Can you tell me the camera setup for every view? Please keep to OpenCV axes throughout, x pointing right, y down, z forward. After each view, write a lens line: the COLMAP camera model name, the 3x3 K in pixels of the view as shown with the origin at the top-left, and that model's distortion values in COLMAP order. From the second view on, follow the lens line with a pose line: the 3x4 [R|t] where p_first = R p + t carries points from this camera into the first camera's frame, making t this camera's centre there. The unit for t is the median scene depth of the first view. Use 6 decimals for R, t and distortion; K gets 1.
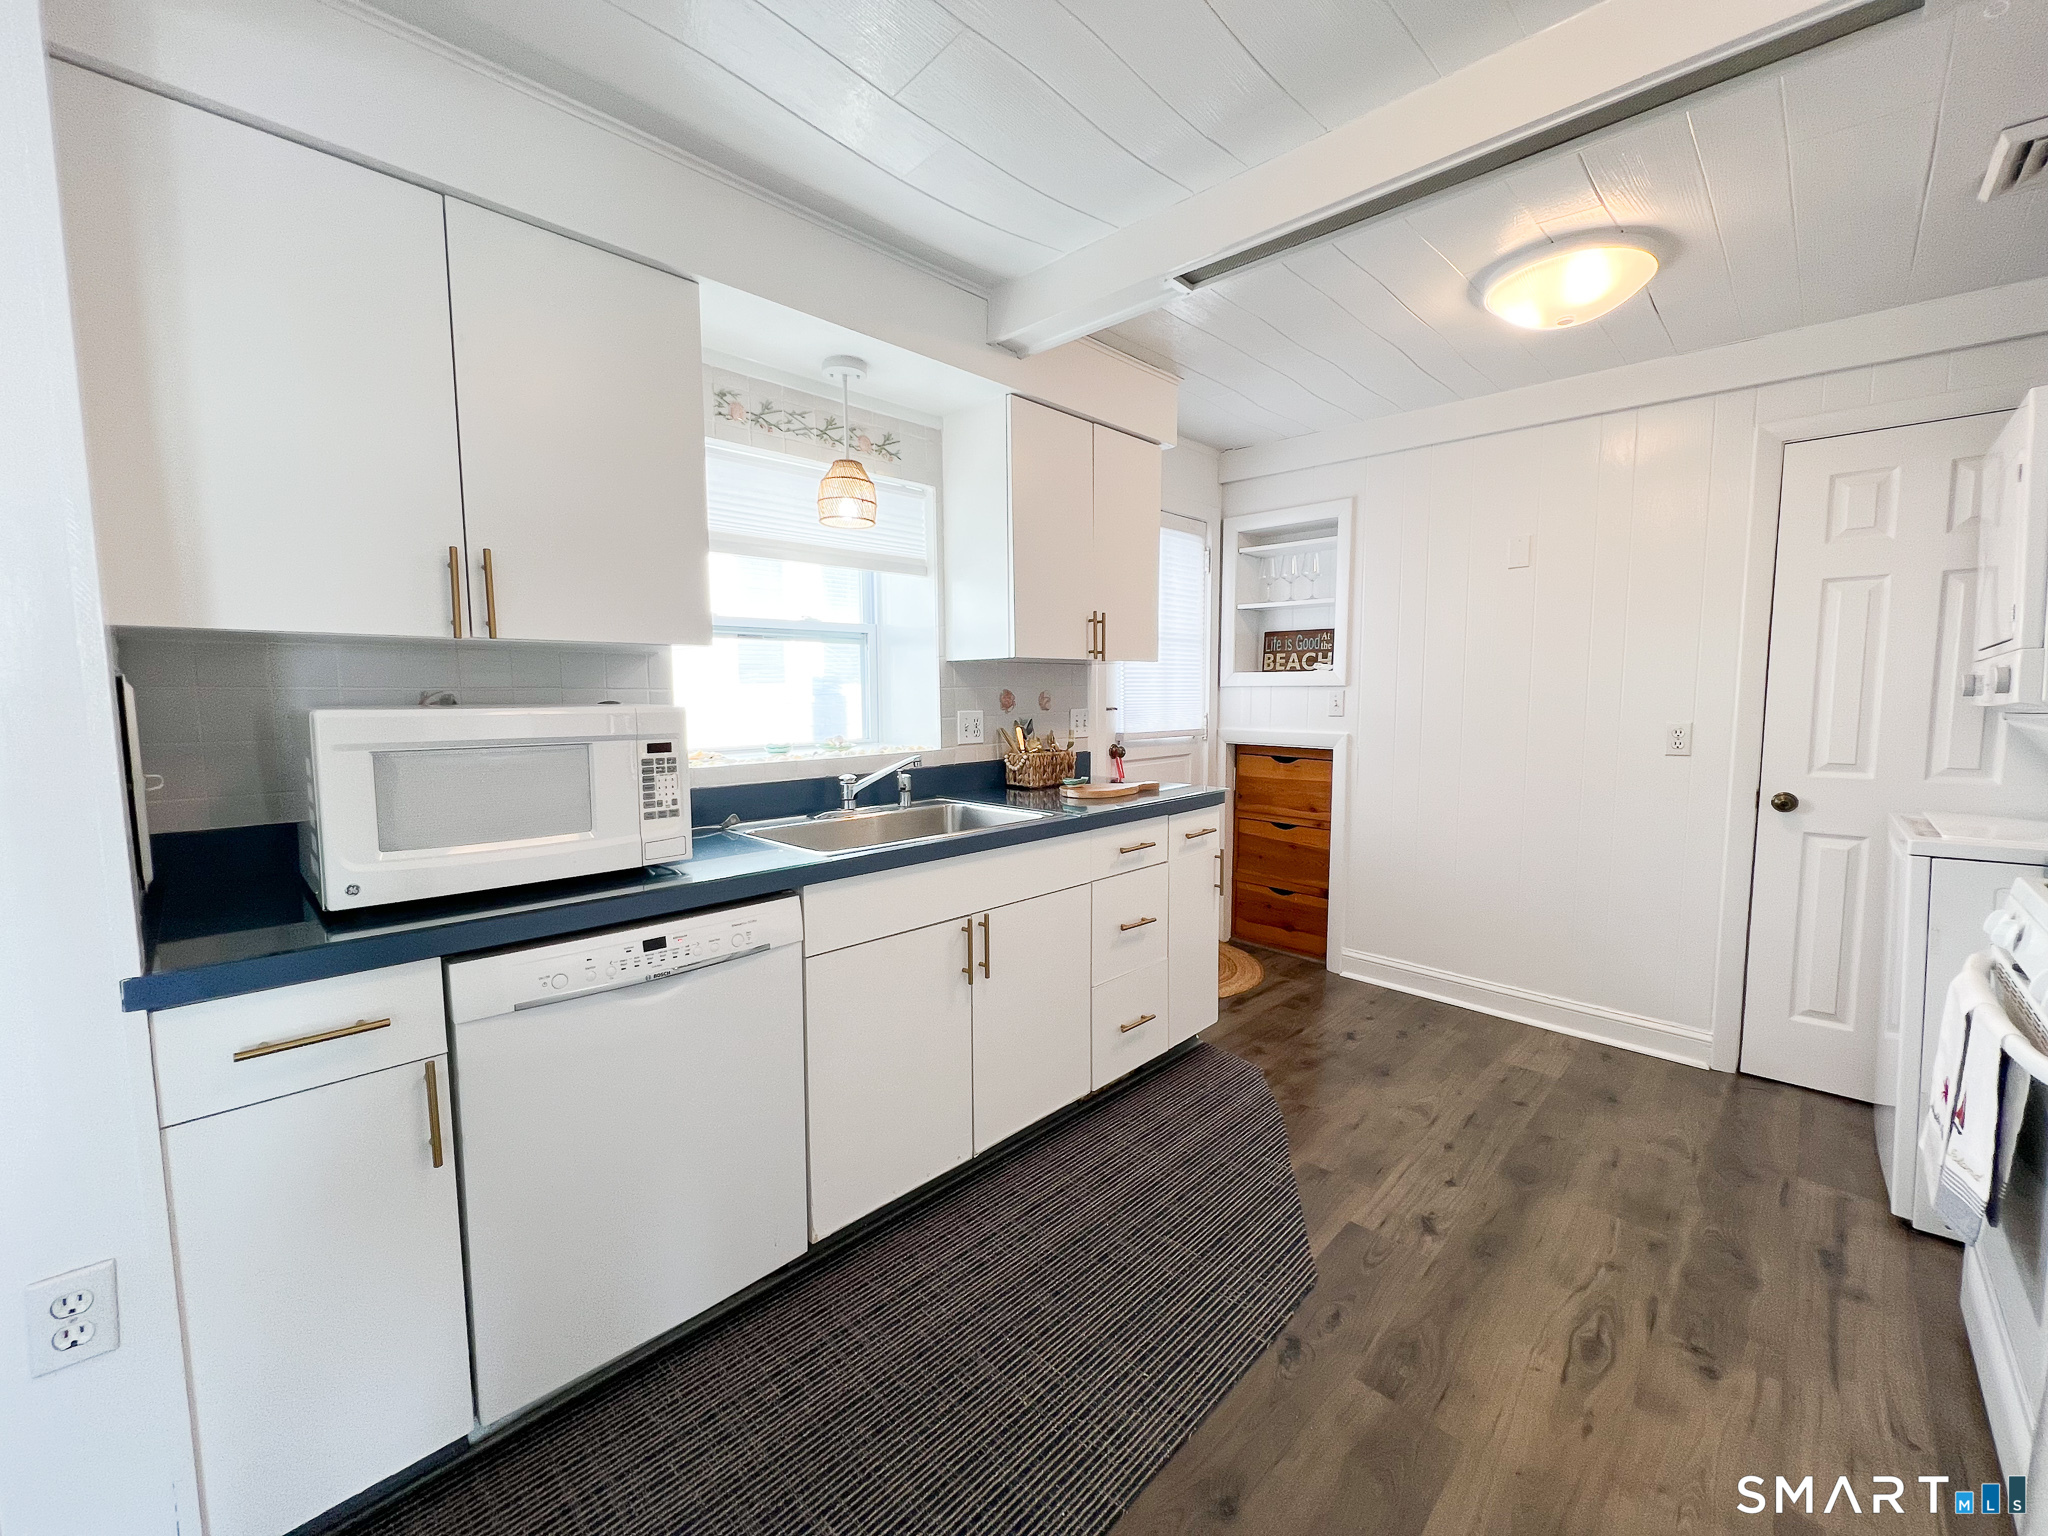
lens RADIAL K [[819.8, 0, 1020.3], [0, 819.8, 764.4], [0, 0, 1]] dist [-0.002954, 0.000654]
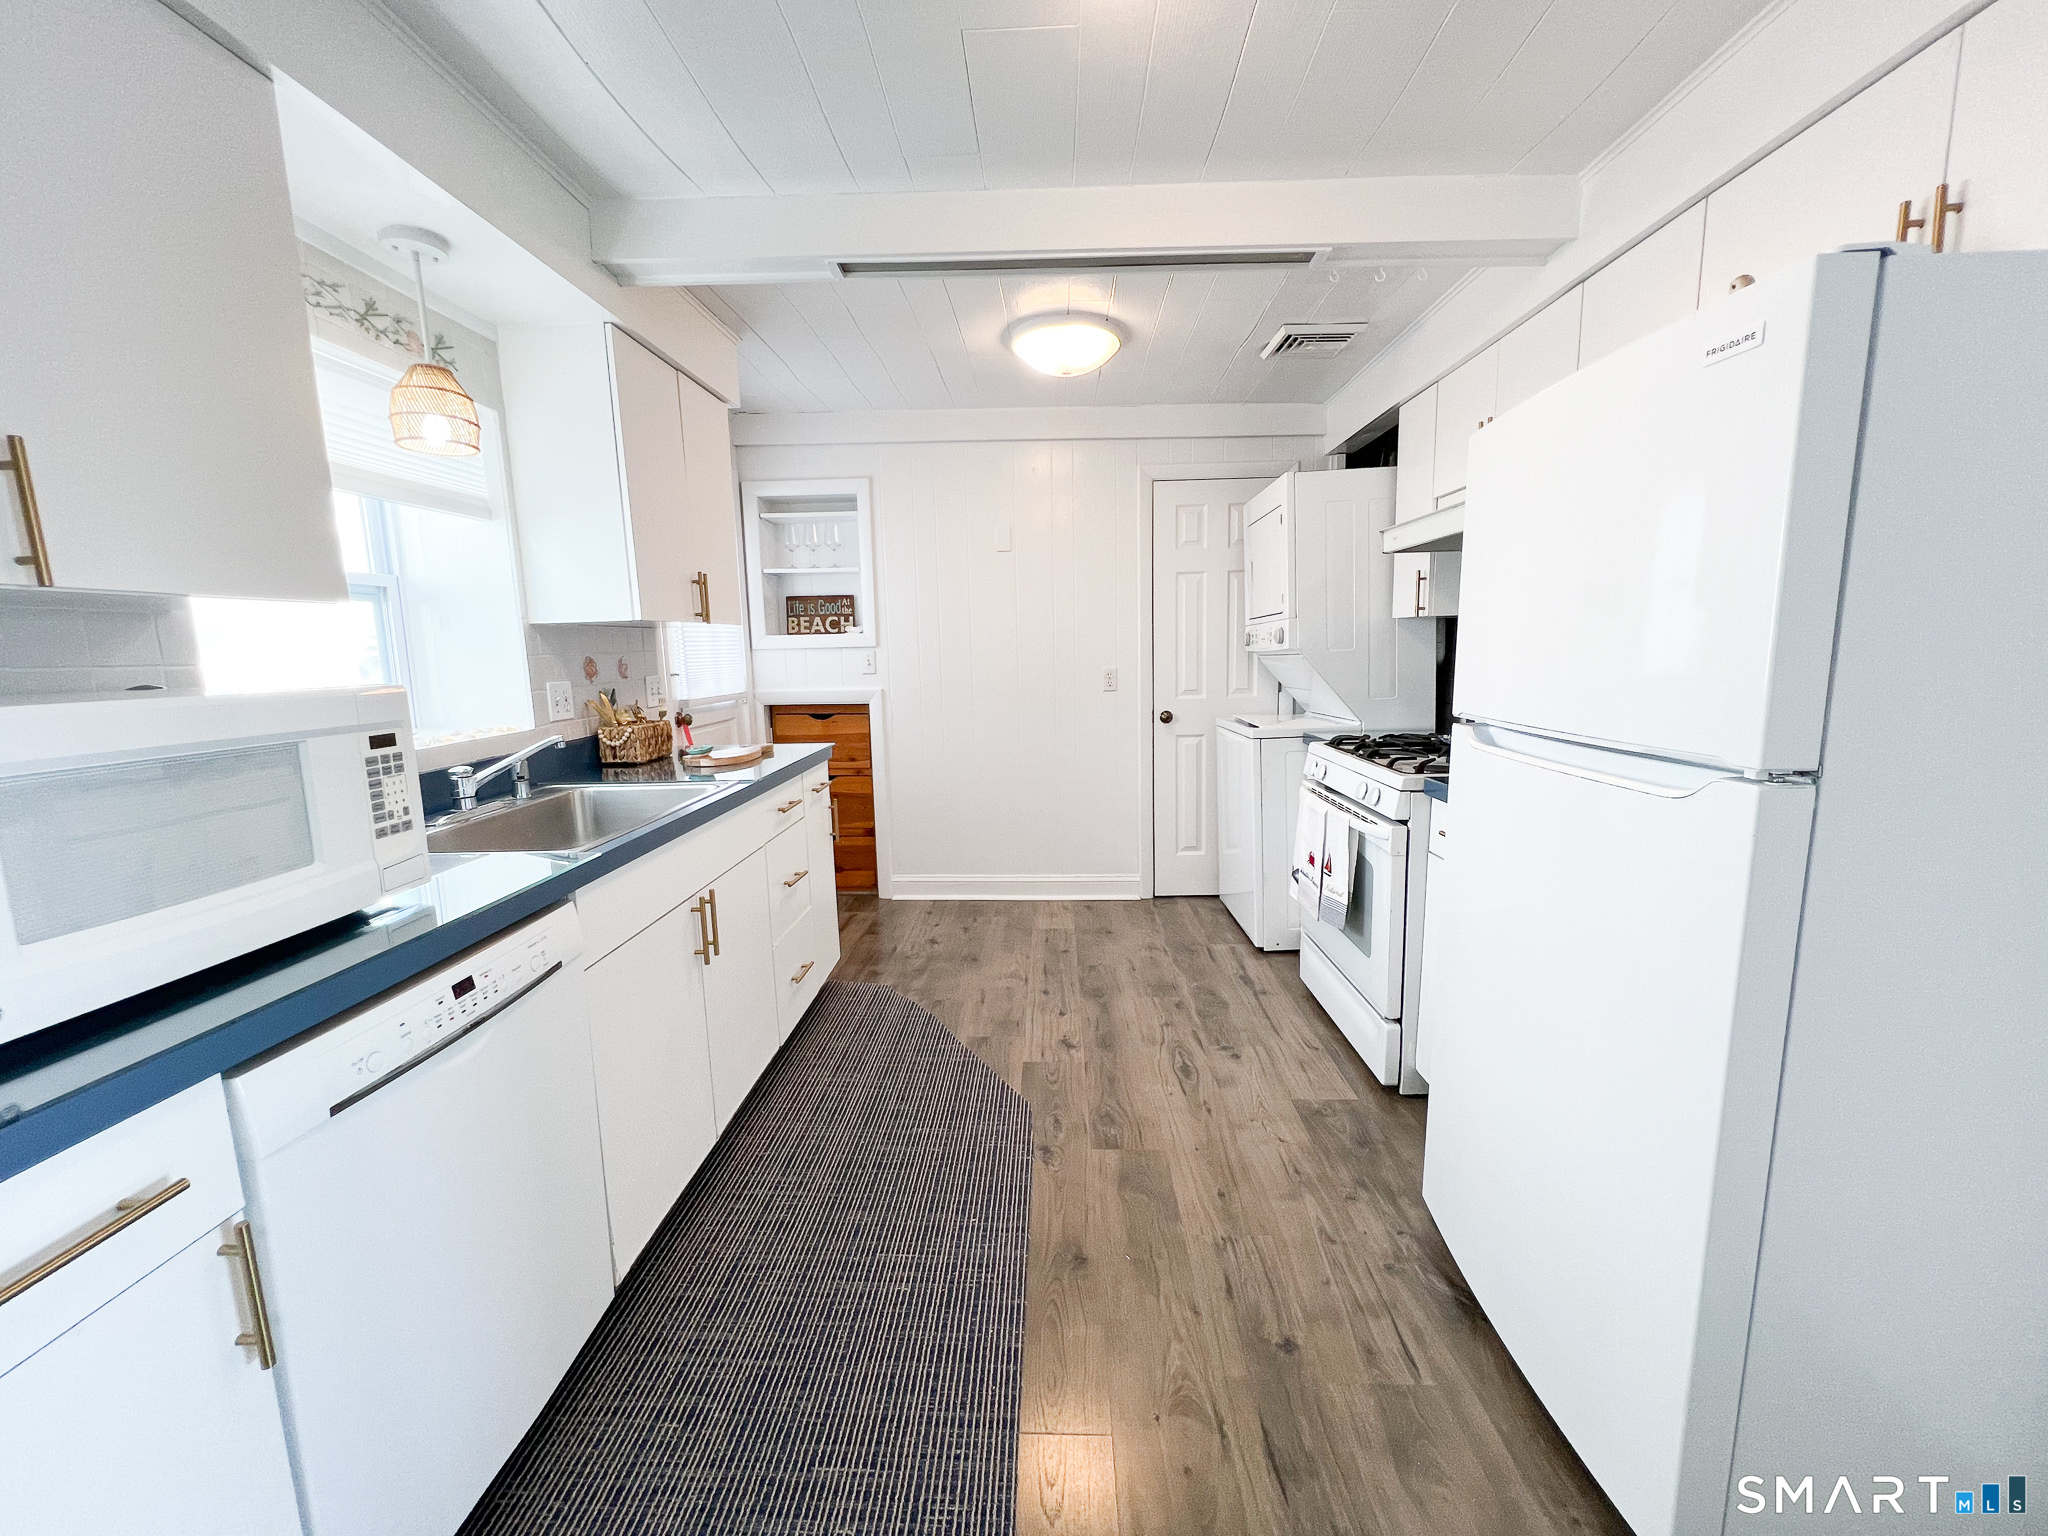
lens RADIAL K [[819.8, 0, 1022.8], [0, 819.8, 766.0], [0, 0, 1]] dist [-0.002954, 0.000654]
pose [[0.736724, -0.112933, 0.666696, -0.363224], [0.082045, 0.993599, 0.077645, -0.005407], [-0.671197, -0.002504, 0.741275, 0.039496]]
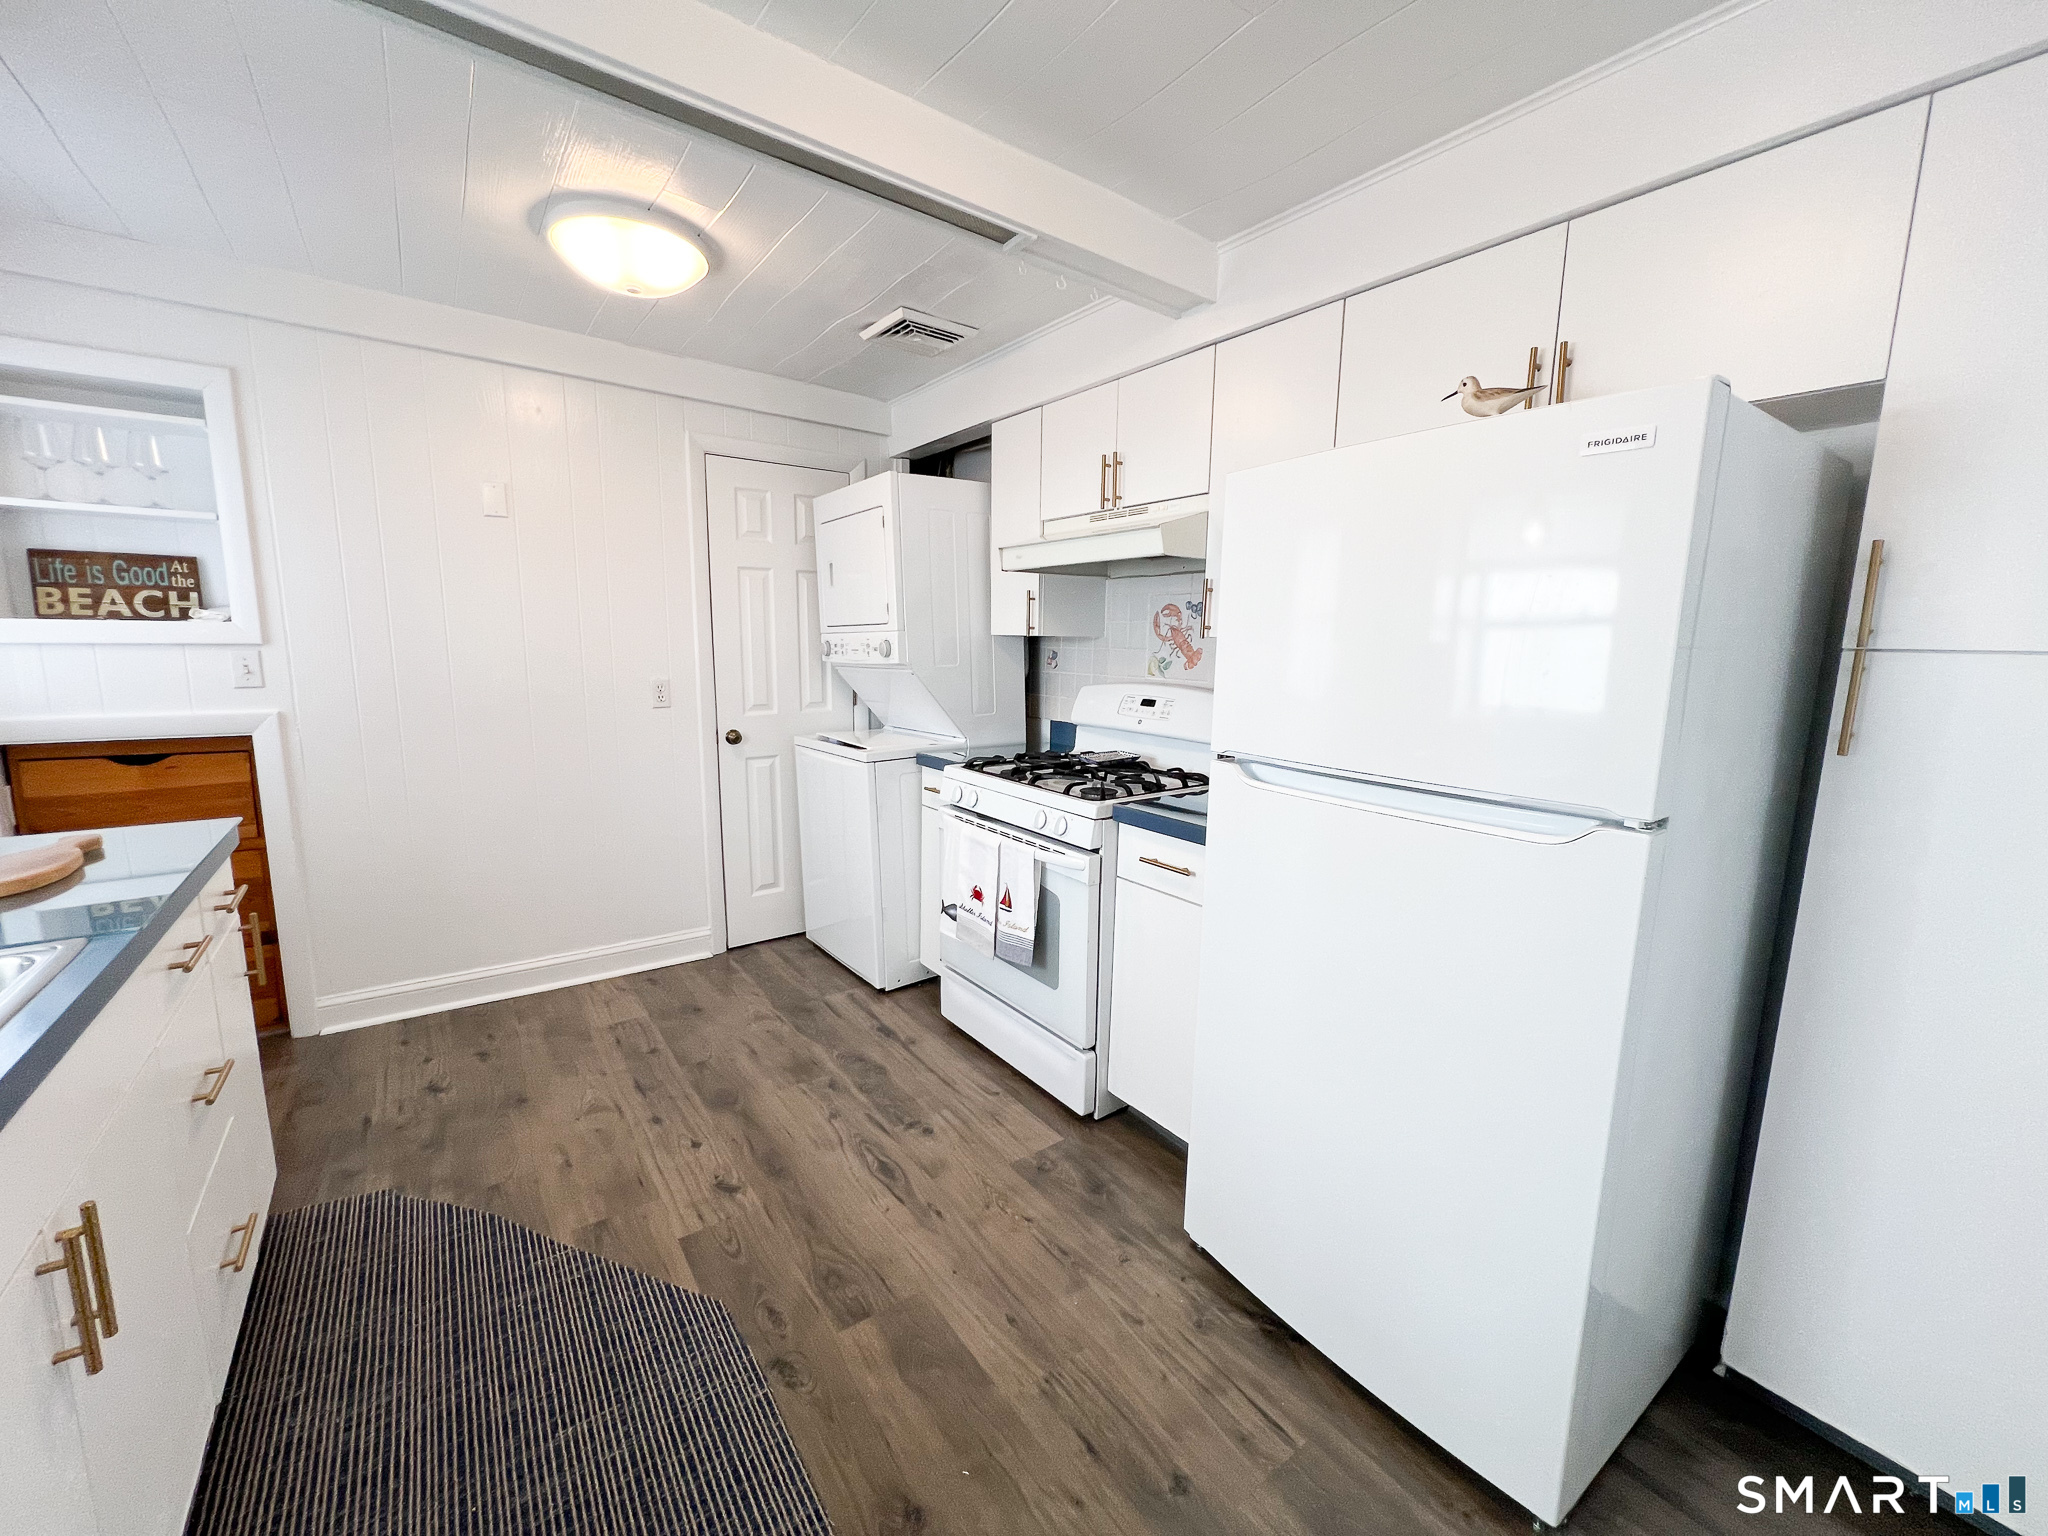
lens RADIAL K [[819.8, 0, 1023.6], [0, 819.8, 763.8], [0, 0, 1]] dist [-0.002954, 0.000654]
pose [[0.158463, -0.148917, 0.976070, -0.325596], [0.074885, 0.987526, 0.138507, -0.068186], [-0.984521, 0.051145, 0.167638, 0.383273]]
